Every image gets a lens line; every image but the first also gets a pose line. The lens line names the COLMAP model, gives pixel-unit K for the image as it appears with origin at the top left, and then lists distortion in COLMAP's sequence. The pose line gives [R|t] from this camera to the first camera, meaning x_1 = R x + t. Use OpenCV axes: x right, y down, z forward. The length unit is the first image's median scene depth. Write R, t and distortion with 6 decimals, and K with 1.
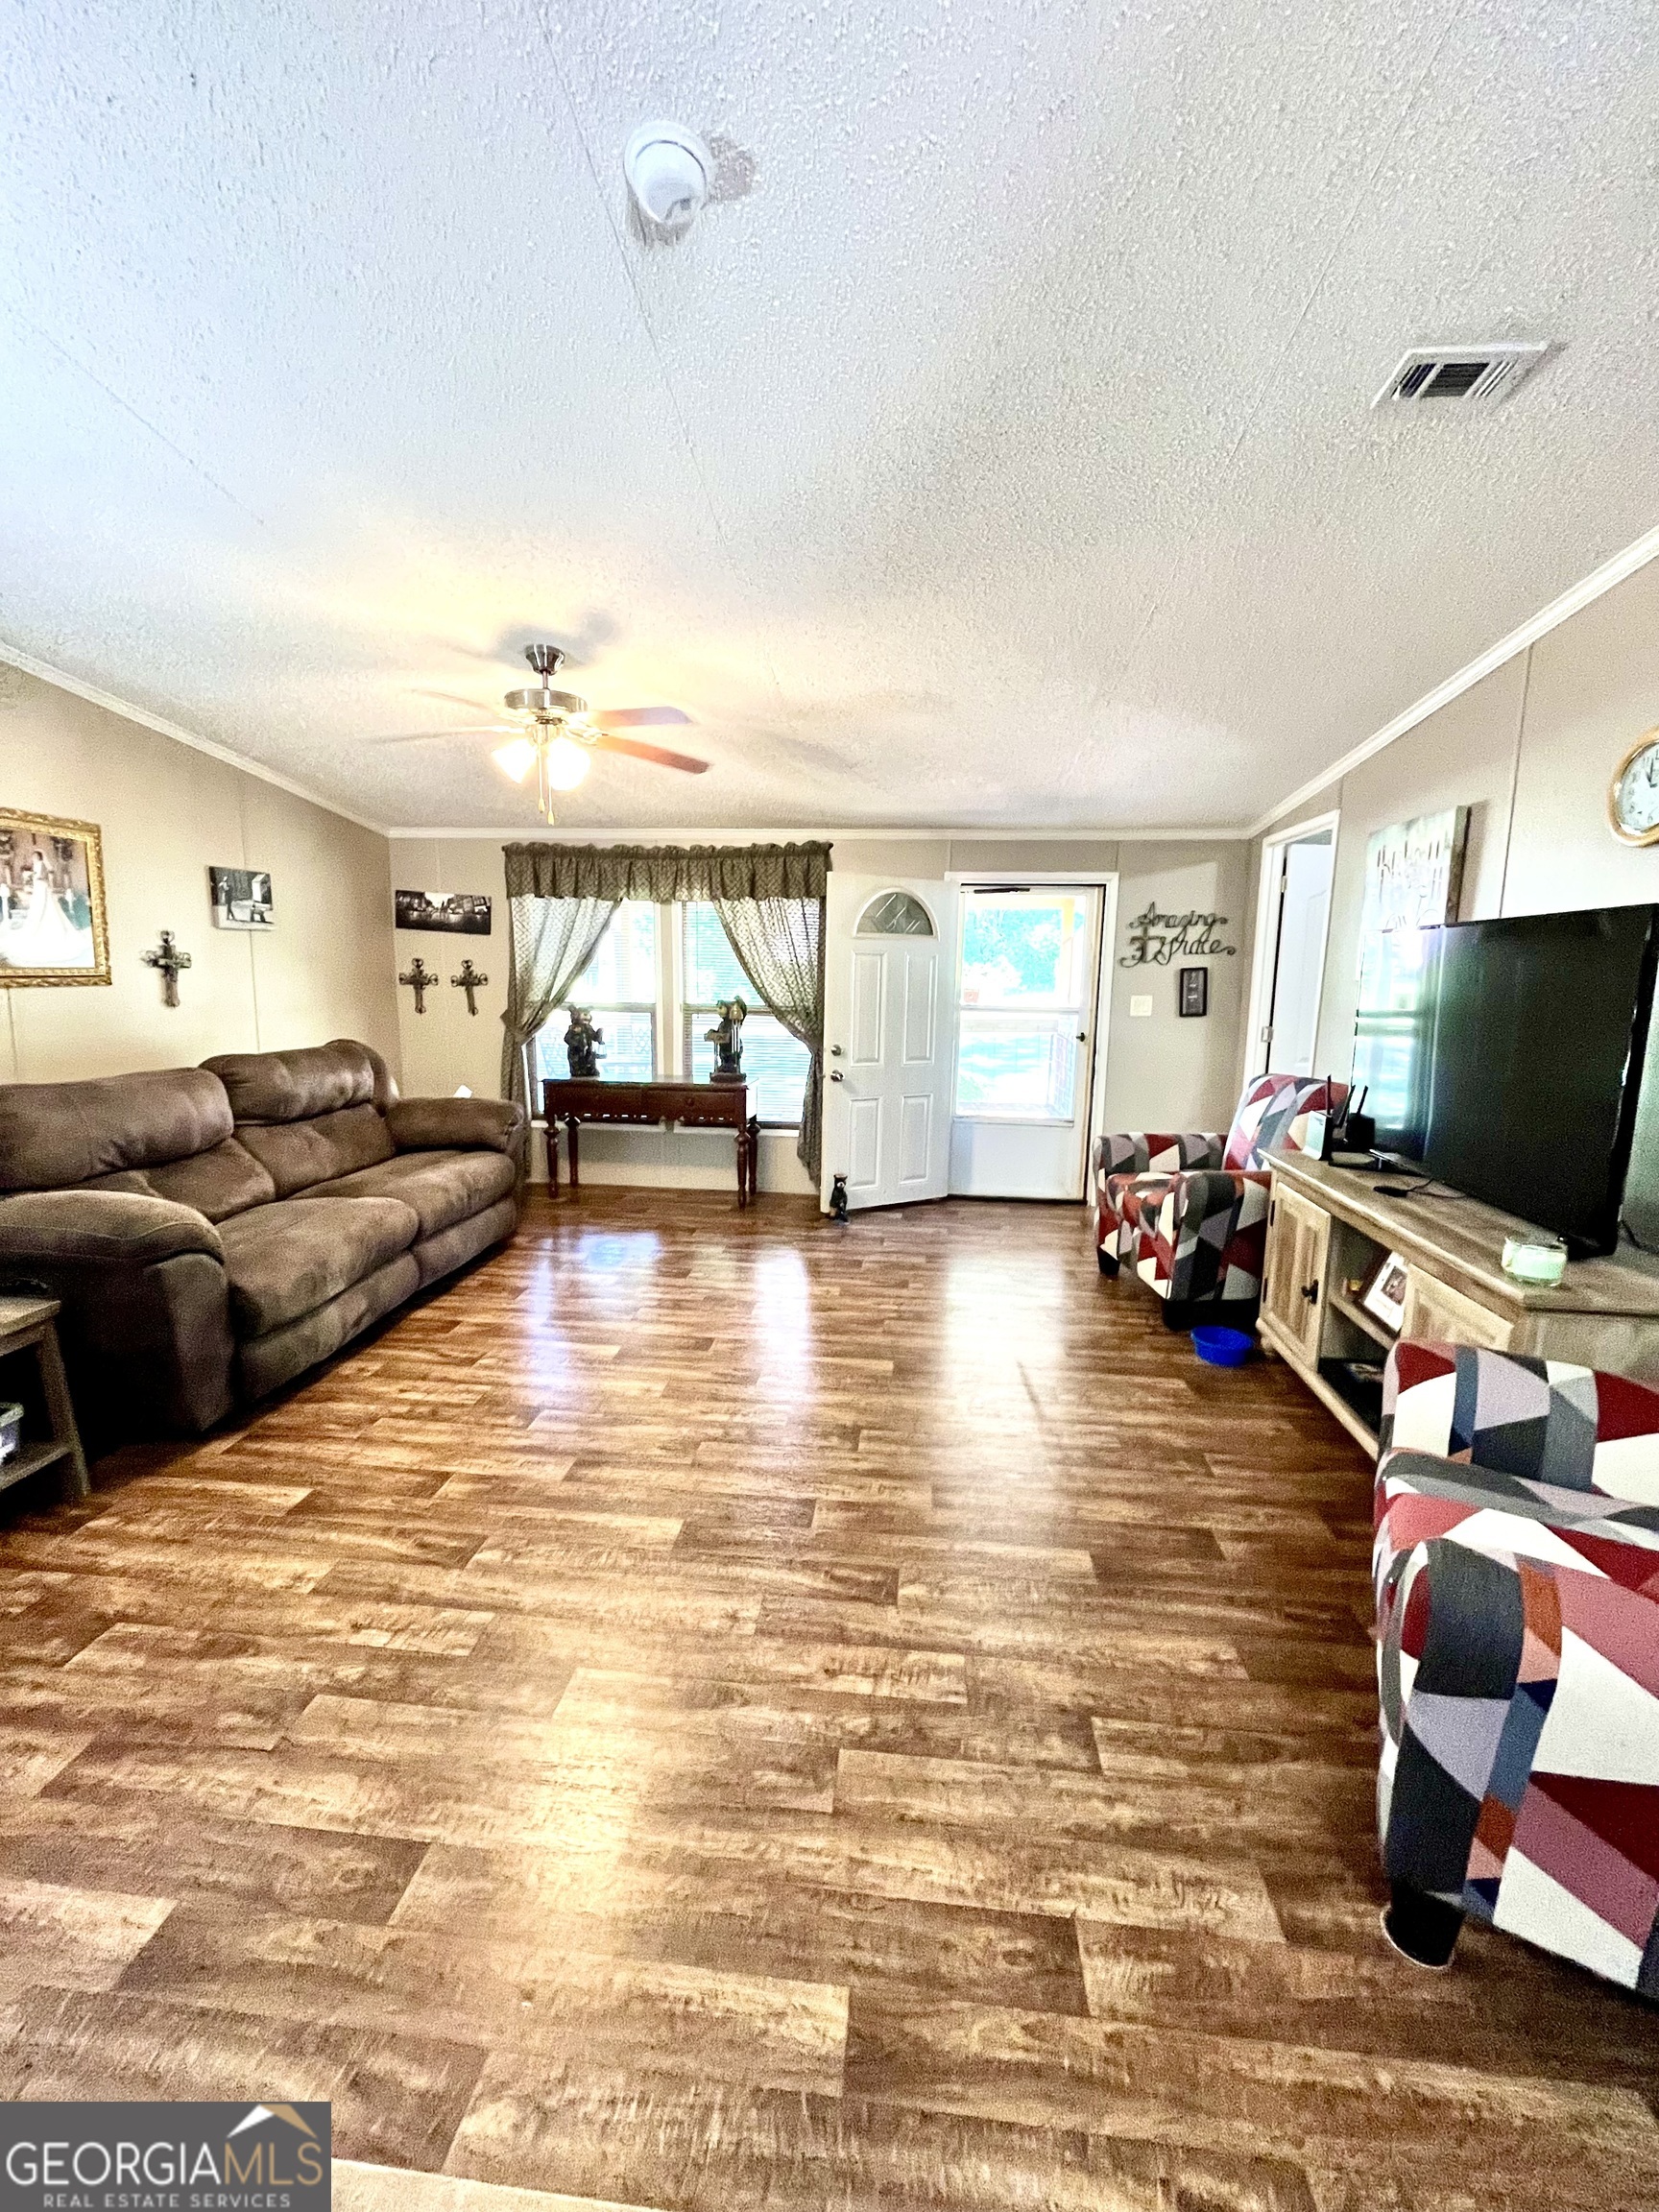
lens RADIAL K [[885.9, 0, 828.5], [0, 885.9, 1102.4], [0, 0, 1]] dist [-0.004849, 0.000714]
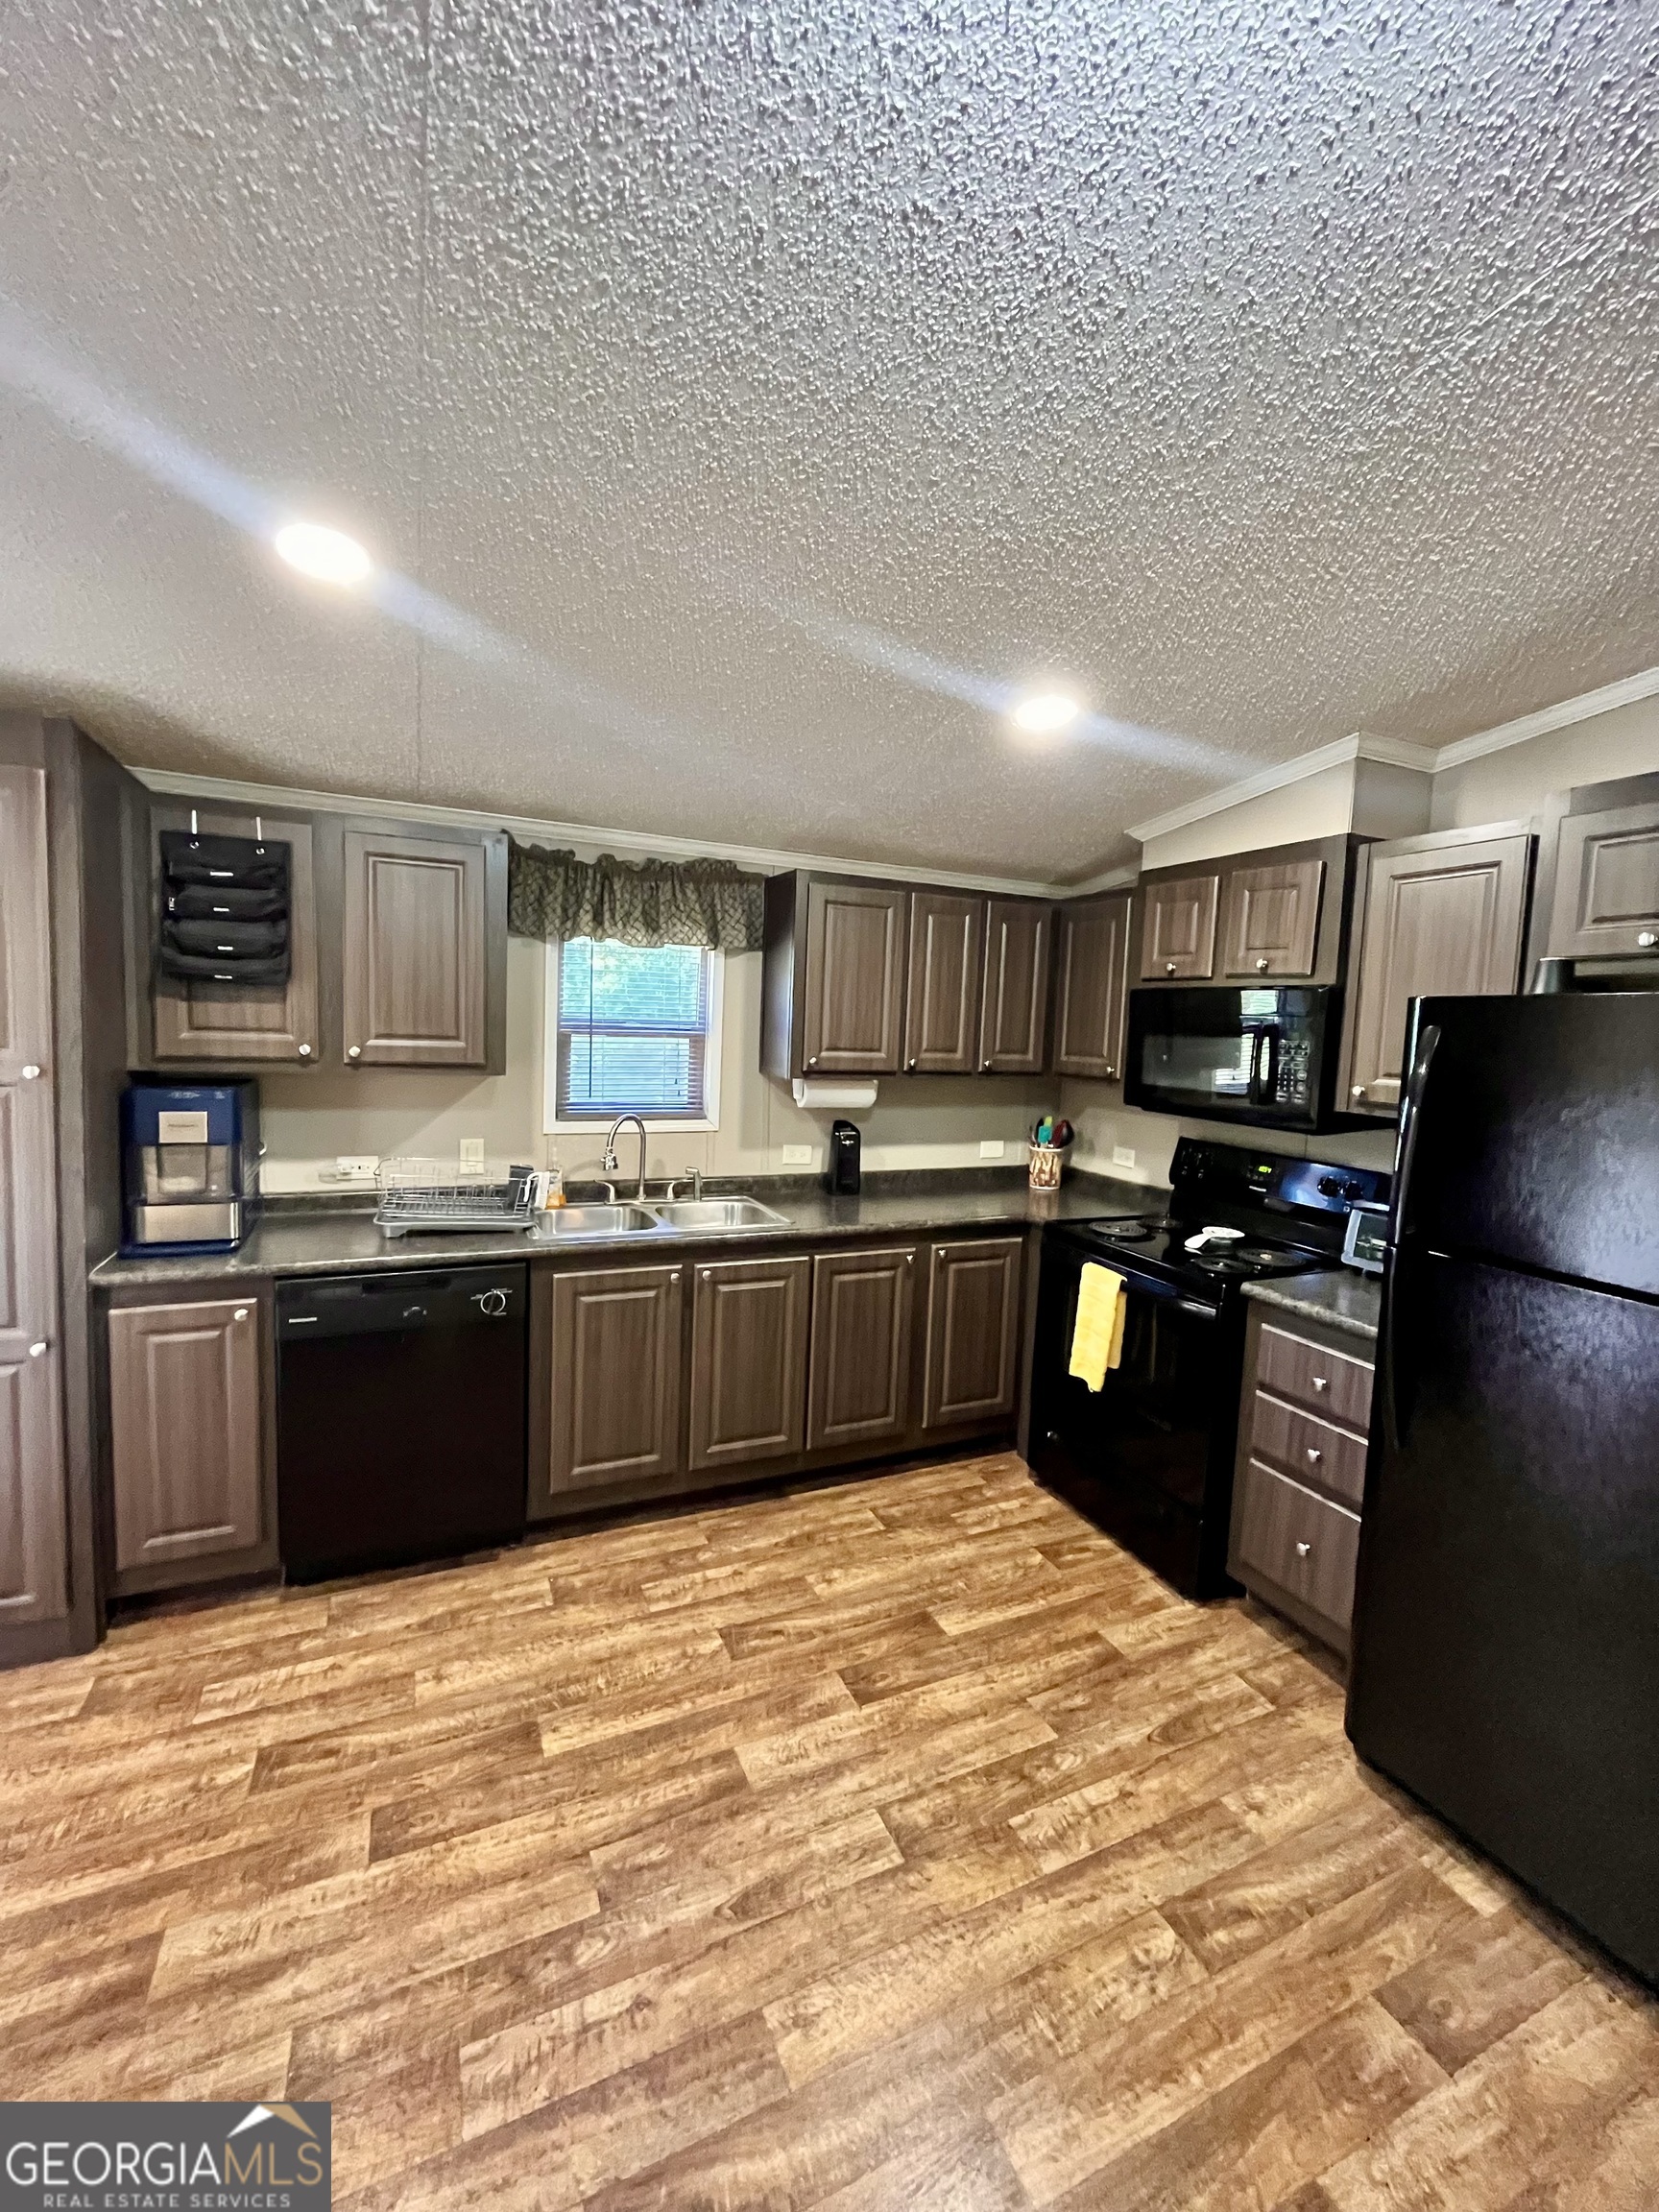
lens RADIAL K [[885.9, 0, 831.9], [0, 885.9, 1102.8], [0, 0, 1]] dist [-0.004849, 0.000714]
pose [[-0.858069, -0.005280, -0.513508, 0.016069], [-0.124171, 0.972409, 0.197490, -0.151573], [0.498297, 0.233222, -0.835049, 0.787430]]
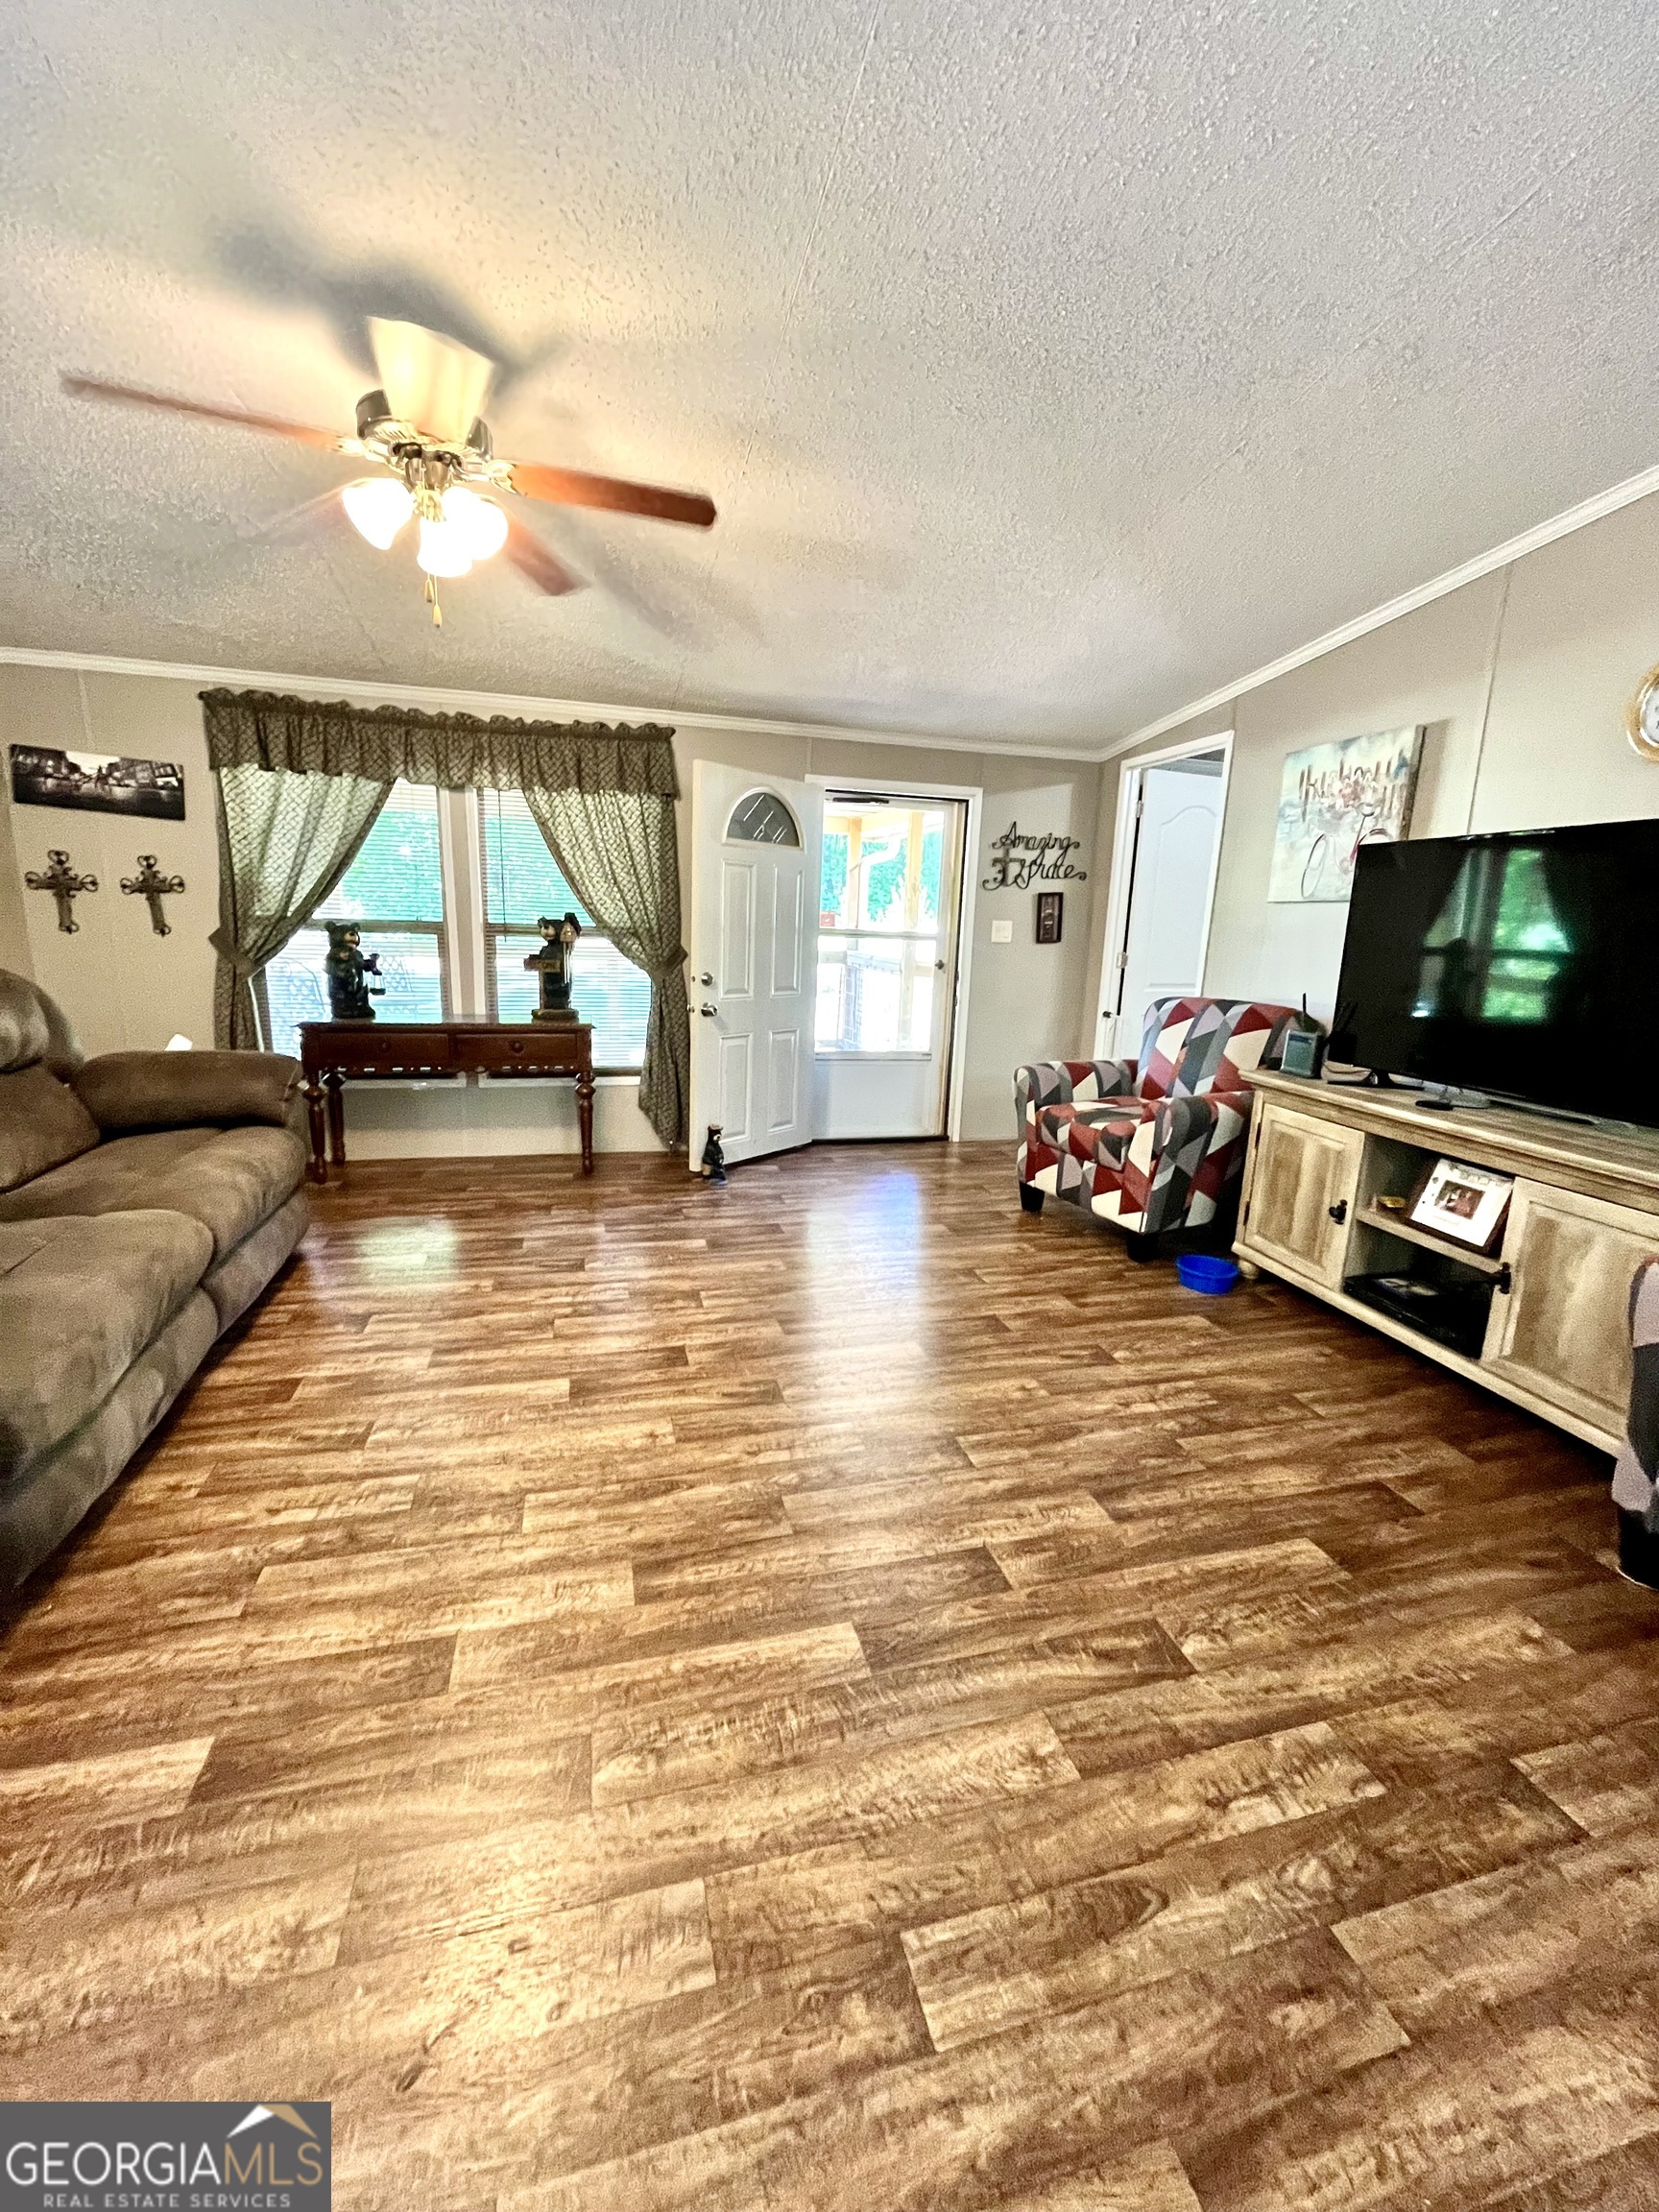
lens RADIAL K [[885.9, 0, 831.1], [0, 885.9, 1102.7], [0, 0, 1]] dist [-0.004849, 0.000714]
pose [[0.933129, -0.057403, 0.354930, -0.190523], [0.033774, 0.996802, 0.072418, 0.001322], [-0.357952, -0.055588, 0.932084, 0.170876]]
